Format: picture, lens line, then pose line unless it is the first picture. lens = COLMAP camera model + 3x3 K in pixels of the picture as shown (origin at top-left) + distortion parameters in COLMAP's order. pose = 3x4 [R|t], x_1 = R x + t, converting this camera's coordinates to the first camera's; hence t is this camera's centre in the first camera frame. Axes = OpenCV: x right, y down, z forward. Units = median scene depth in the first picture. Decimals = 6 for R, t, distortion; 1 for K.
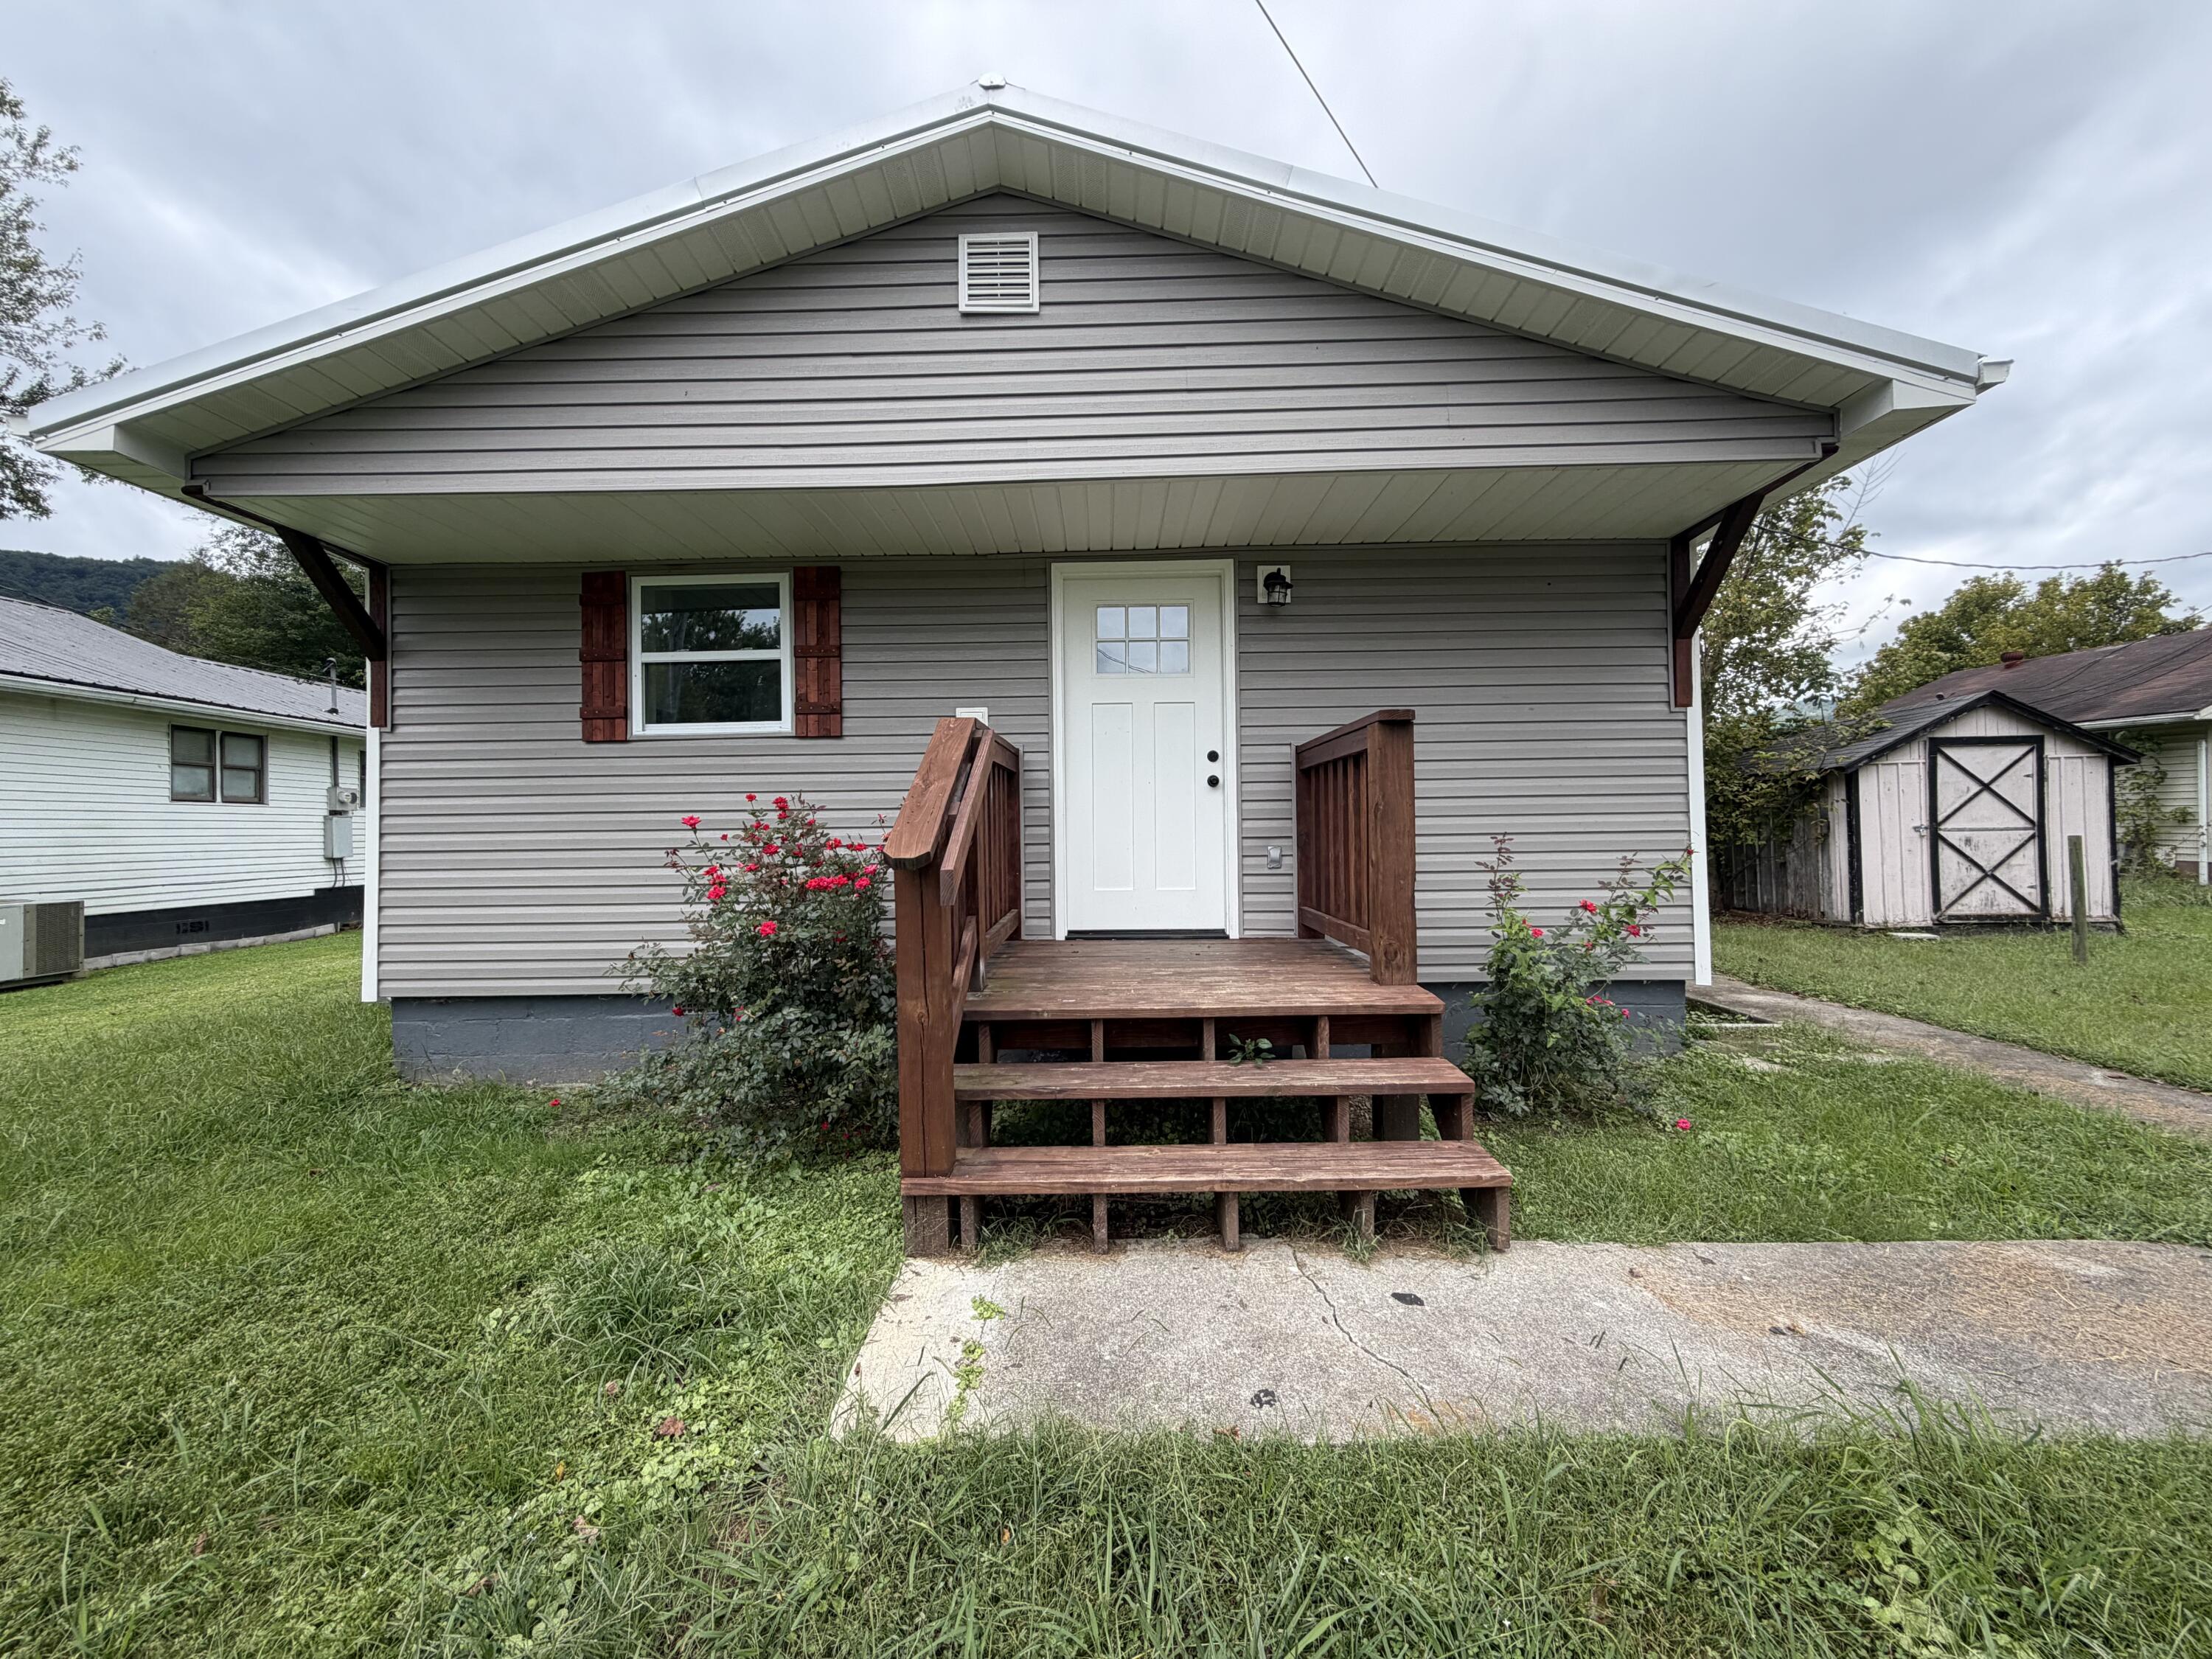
lens RADIAL K [[877.9, 0, 1094.0], [0, 877.9, 831.7], [0, 0, 1]] dist [-0.000143, 0.000267]
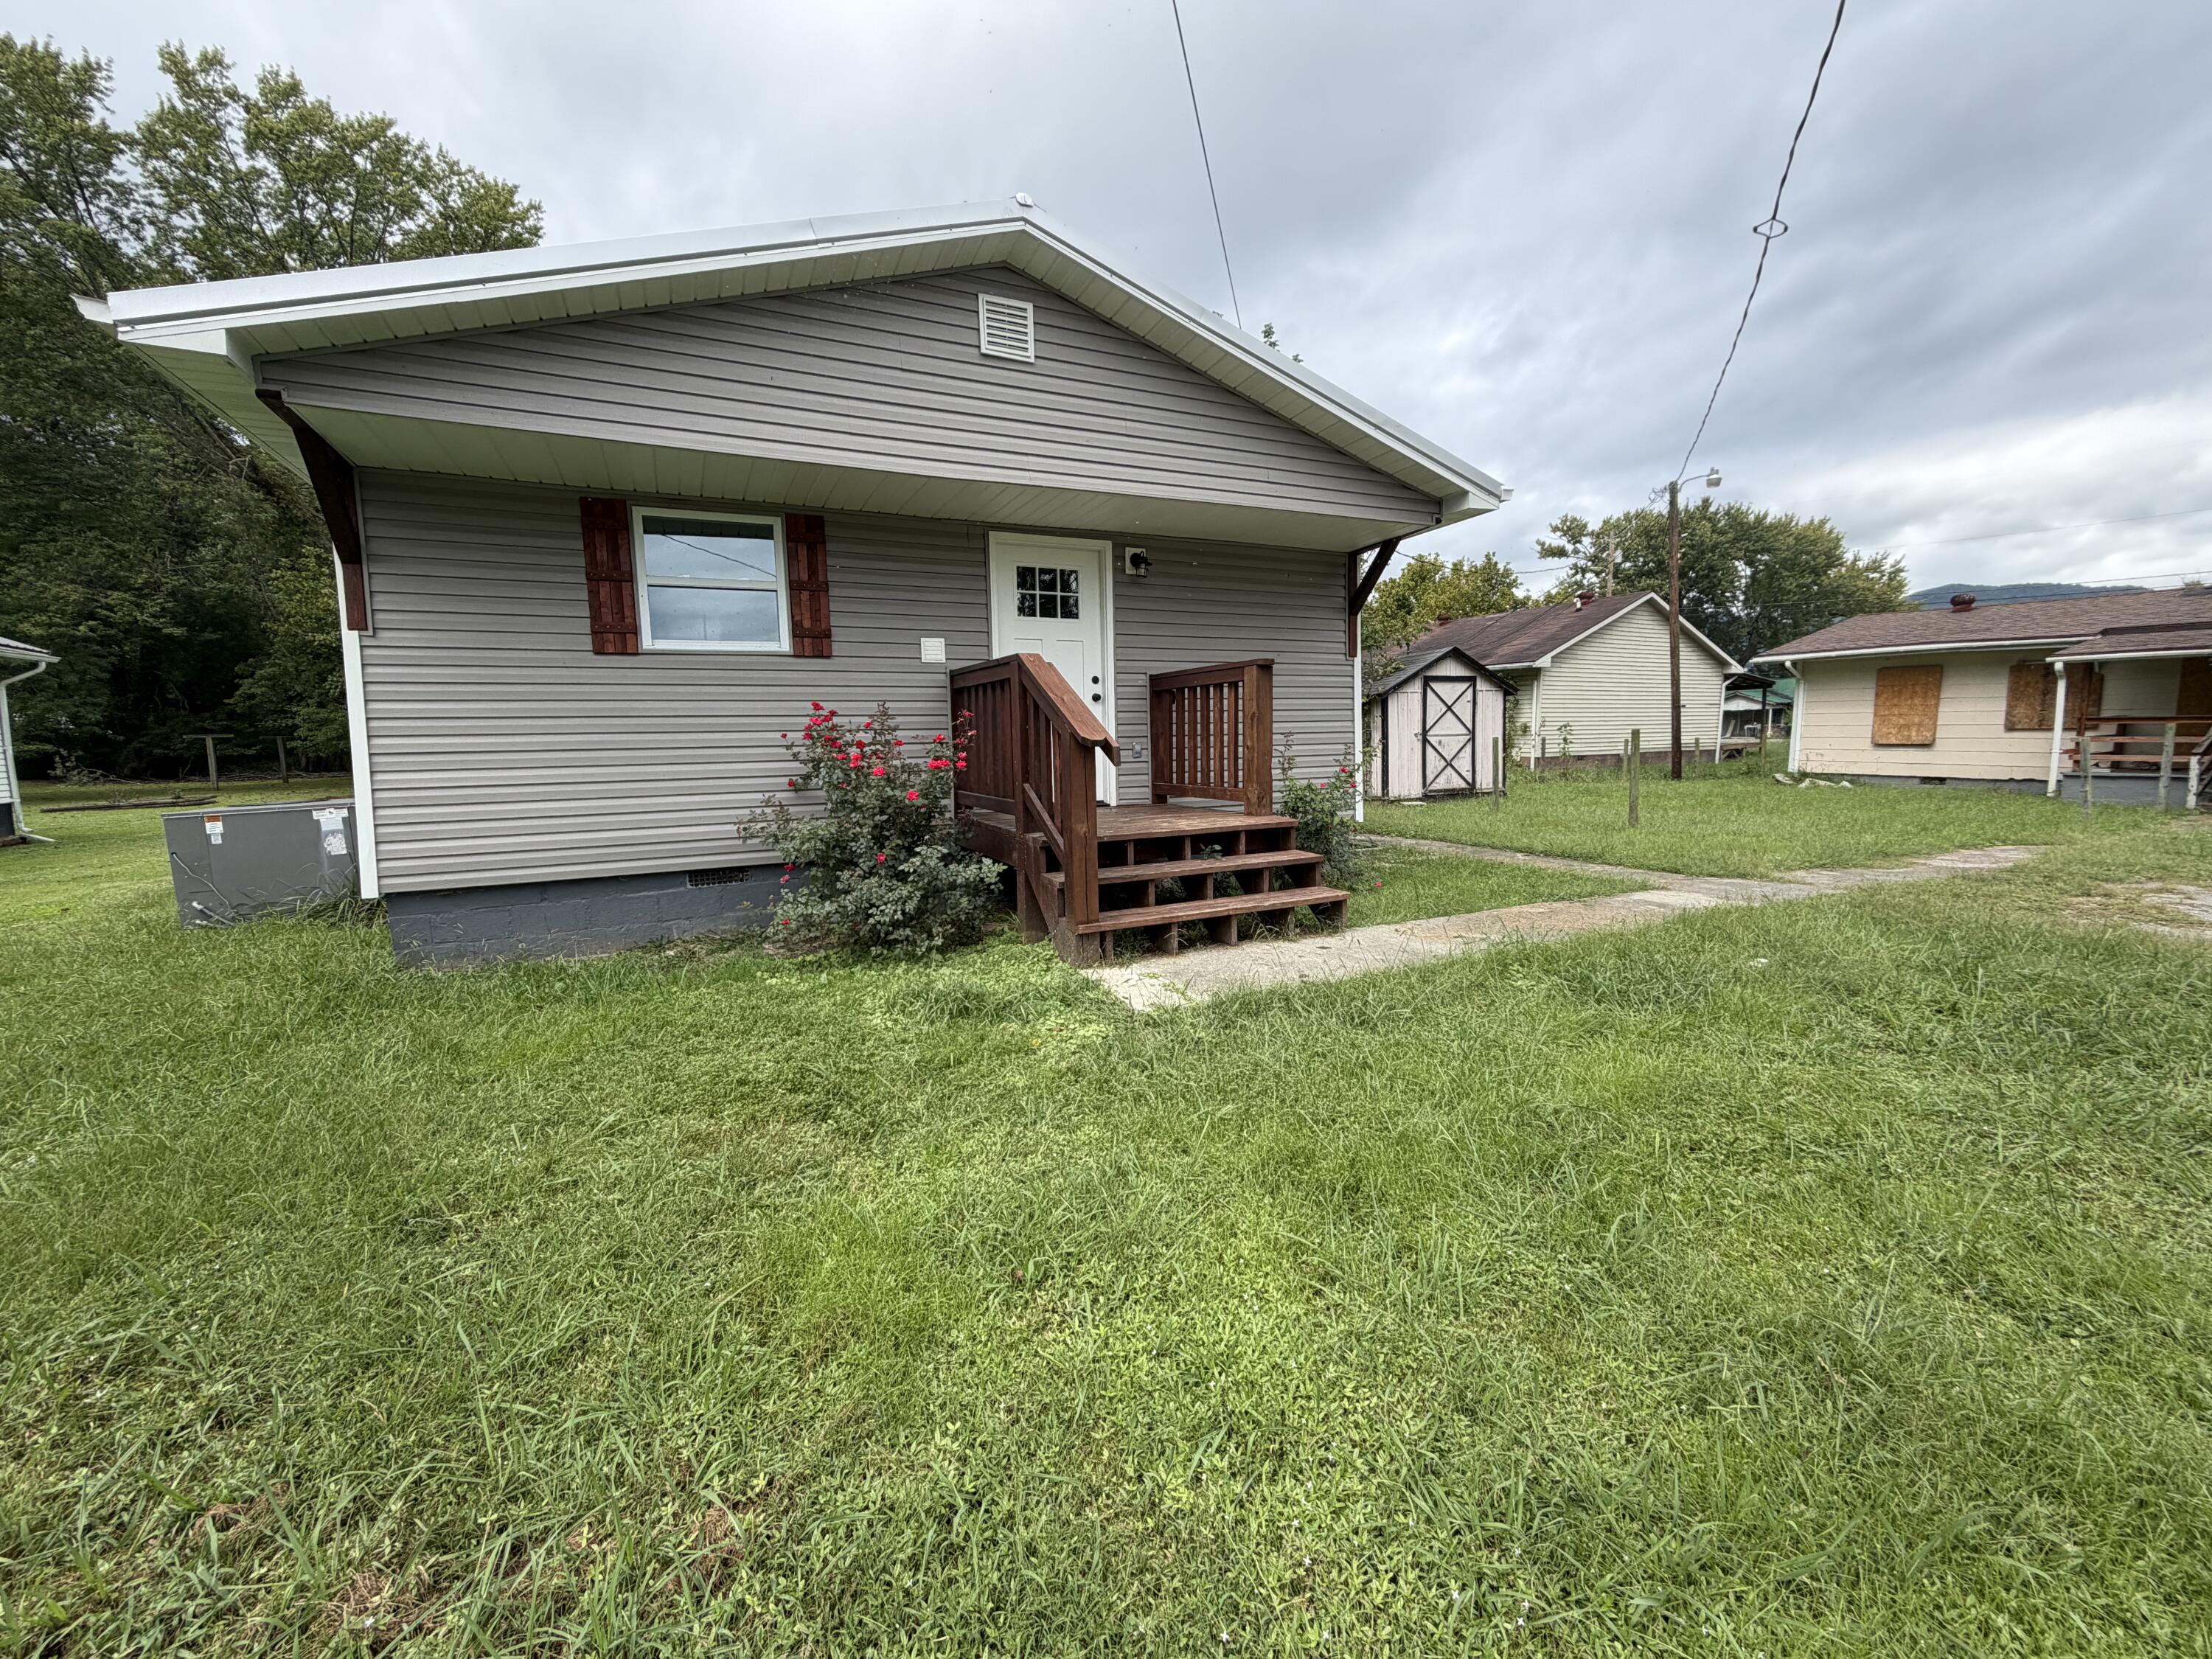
lens RADIAL K [[877.9, 0, 1095.9], [0, 877.9, 831.7], [0, 0, 1]] dist [-0.000143, 0.000267]
pose [[0.898651, -0.050511, 0.435747, -0.503559], [0.008757, 0.995216, 0.097303, 0.021169], [-0.438578, -0.083626, 0.894794, -0.303648]]
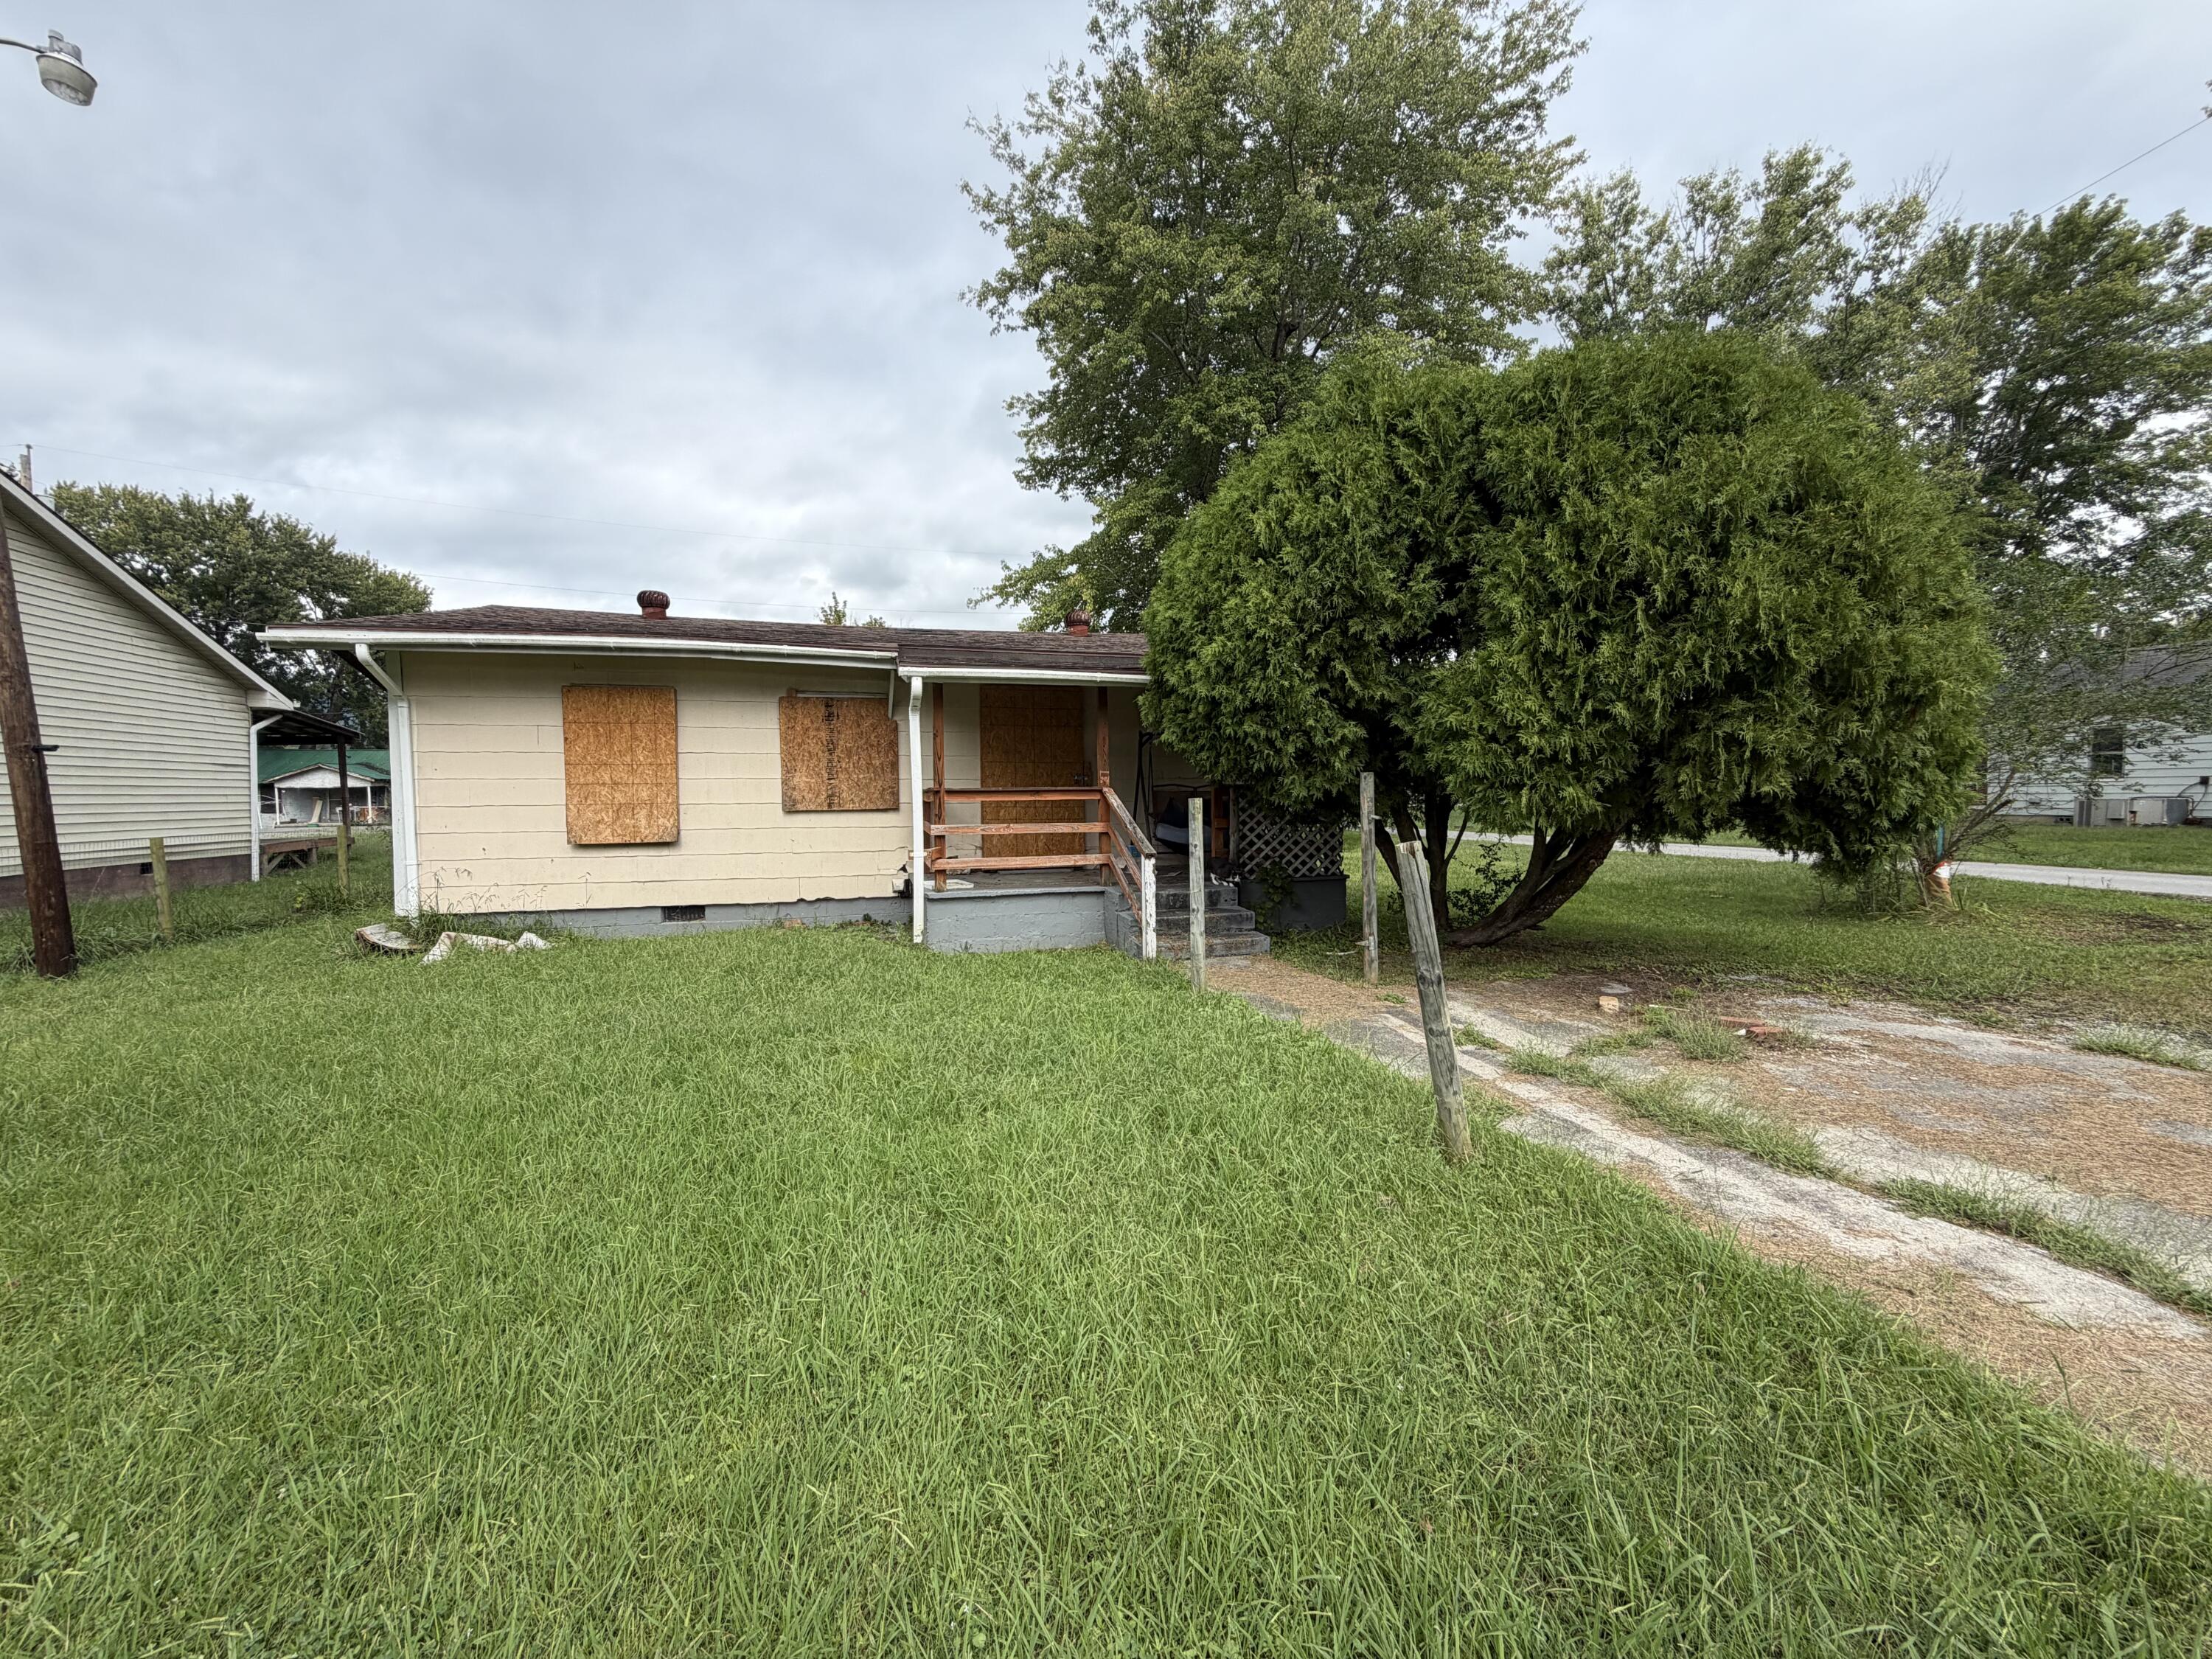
lens RADIAL K [[877.9, 0, 1104.5], [0, 877.9, 821.8], [0, 0, 1]] dist [-0.000143, 0.000267]
pose [[-0.225025, -0.017878, 0.974189, 2.178817], [0.029730, 0.999240, 0.025205, -0.018087], [-0.973899, 0.034634, -0.224322, 0.979294]]
